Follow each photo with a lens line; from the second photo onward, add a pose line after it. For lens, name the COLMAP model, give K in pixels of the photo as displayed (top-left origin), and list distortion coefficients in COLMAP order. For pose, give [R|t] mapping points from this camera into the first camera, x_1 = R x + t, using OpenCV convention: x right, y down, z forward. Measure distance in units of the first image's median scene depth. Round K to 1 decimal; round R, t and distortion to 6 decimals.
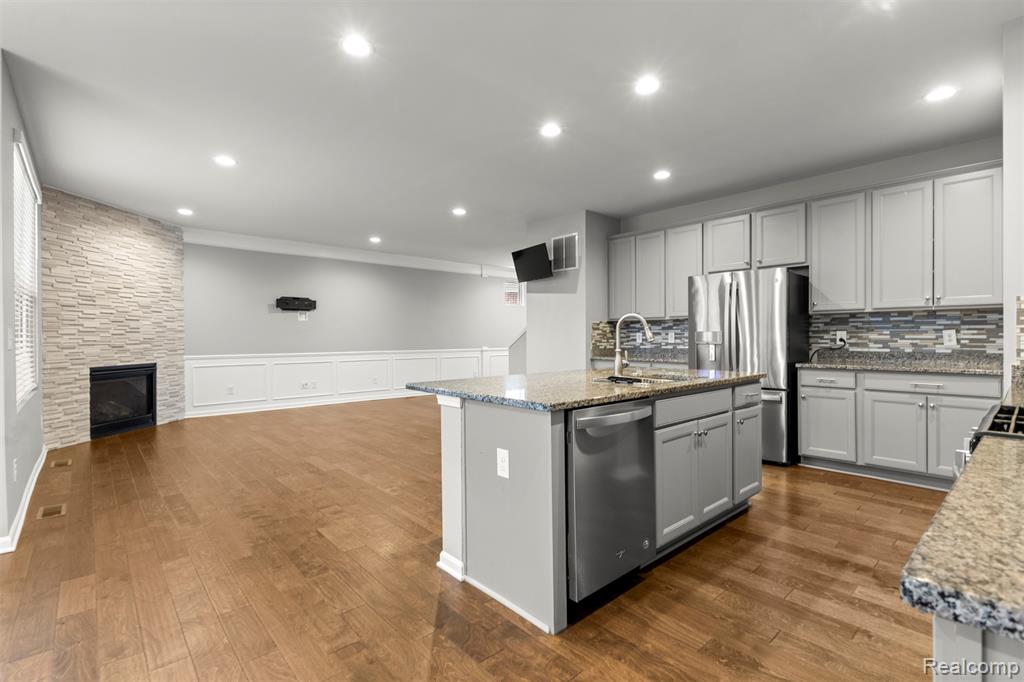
lens RADIAL K [[473.4, 0, 509.8], [0, 473.4, 340.4], [0, 0, 1]] dist [-0.000171, -0.000615]
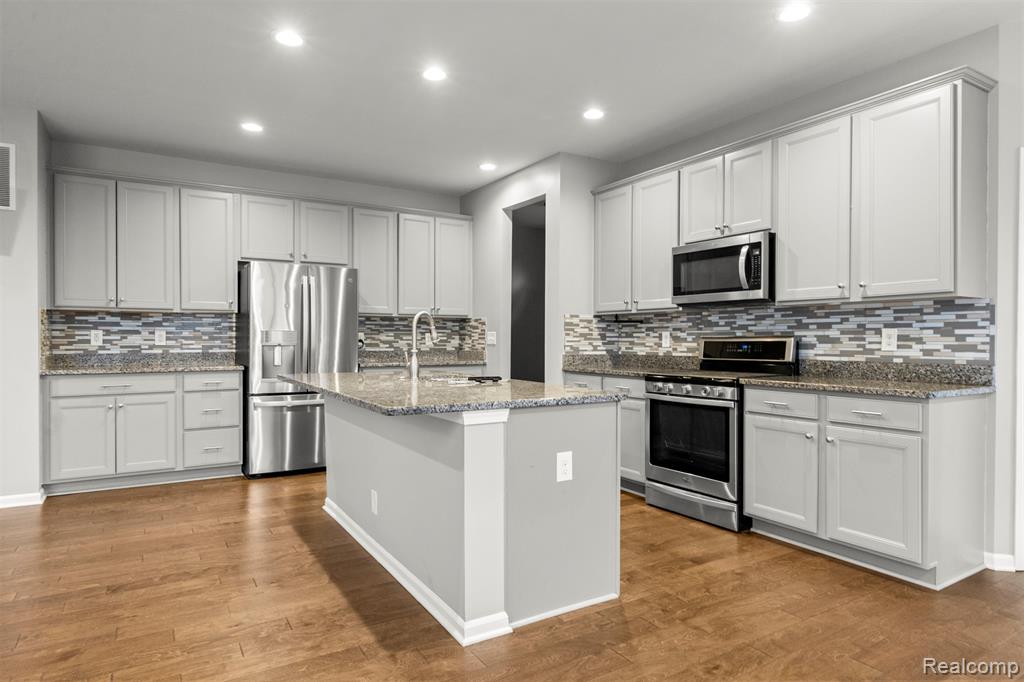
lens RADIAL K [[597.0, 0, 512.4], [0, 597.0, 343.8], [0, 0, 1]] dist [0.010608, -0.008148]
pose [[0.176837, -0.003947, 0.984232, -0.478628], [0.003847, 0.999987, 0.003319, 0.002240], [-0.984233, 0.003200, 0.176850, 0.346873]]
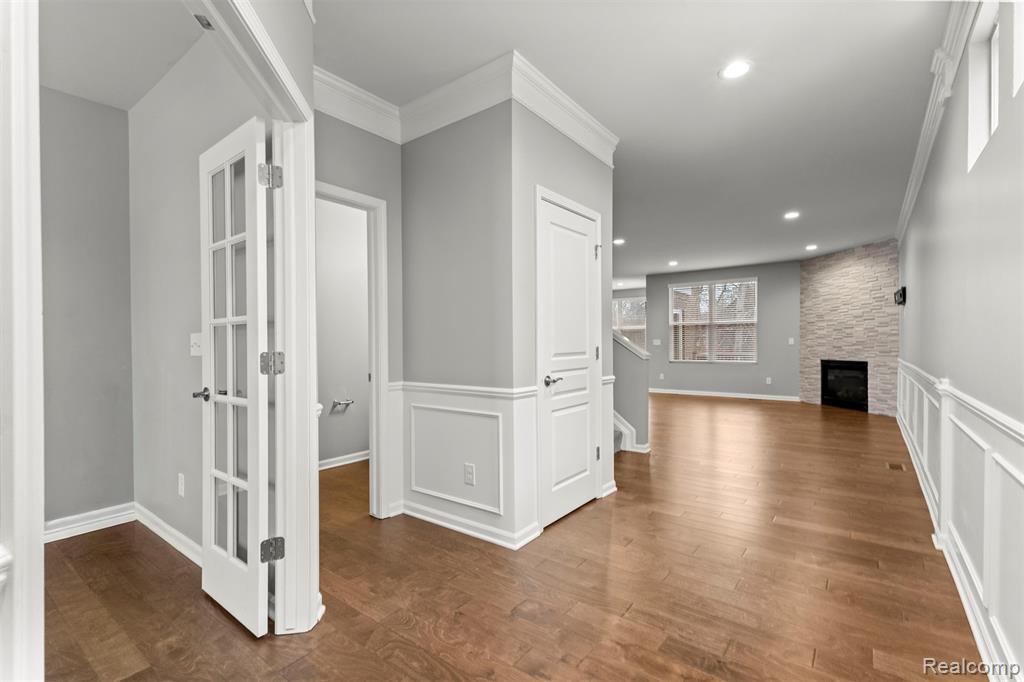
lens RADIAL K [[465.4, 0, 514.4], [0, 465.4, 348.5], [0, 0, 1]] dist [0.023085, -0.000112]
pose [[-0.981037, 0.010707, -0.193524, 0.449300], [0.007071, 0.999785, 0.019469, -0.018247], [0.193691, 0.017732, -0.980902, 2.369236]]
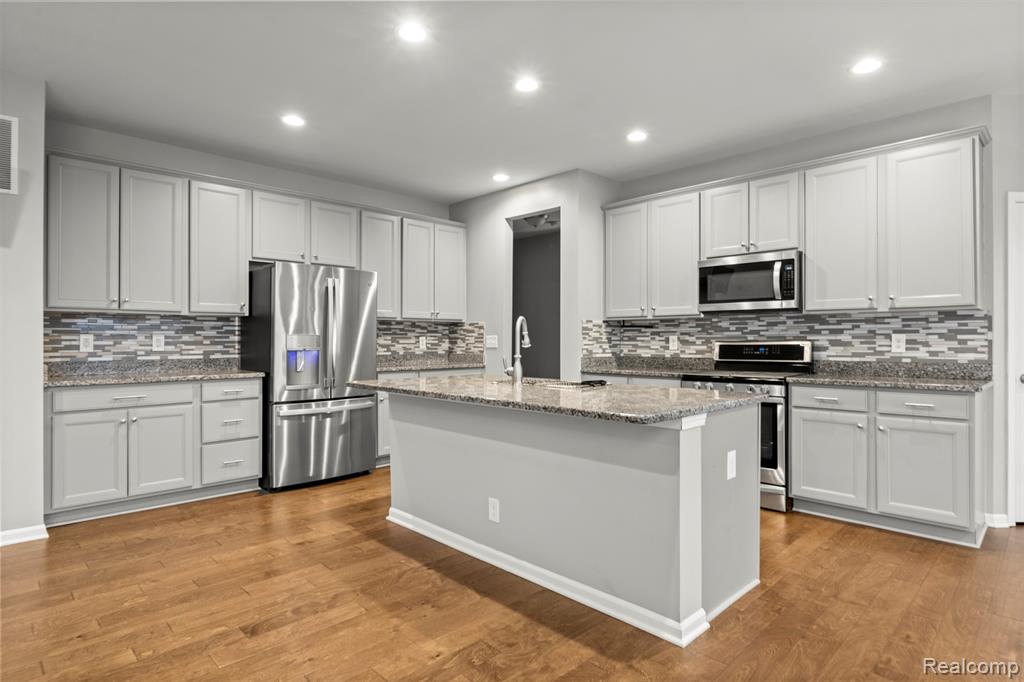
lens RADIAL K [[551.3, 0, 515.1], [0, 551.3, 337.1], [0, 0, 1]] dist [-0.008663, 0.001346]
pose [[-0.053341, 0.009541, 0.998531, -0.460709], [0.007226, 0.999932, -0.009168, -0.003570], [-0.998550, 0.006726, -0.053406, 0.596057]]
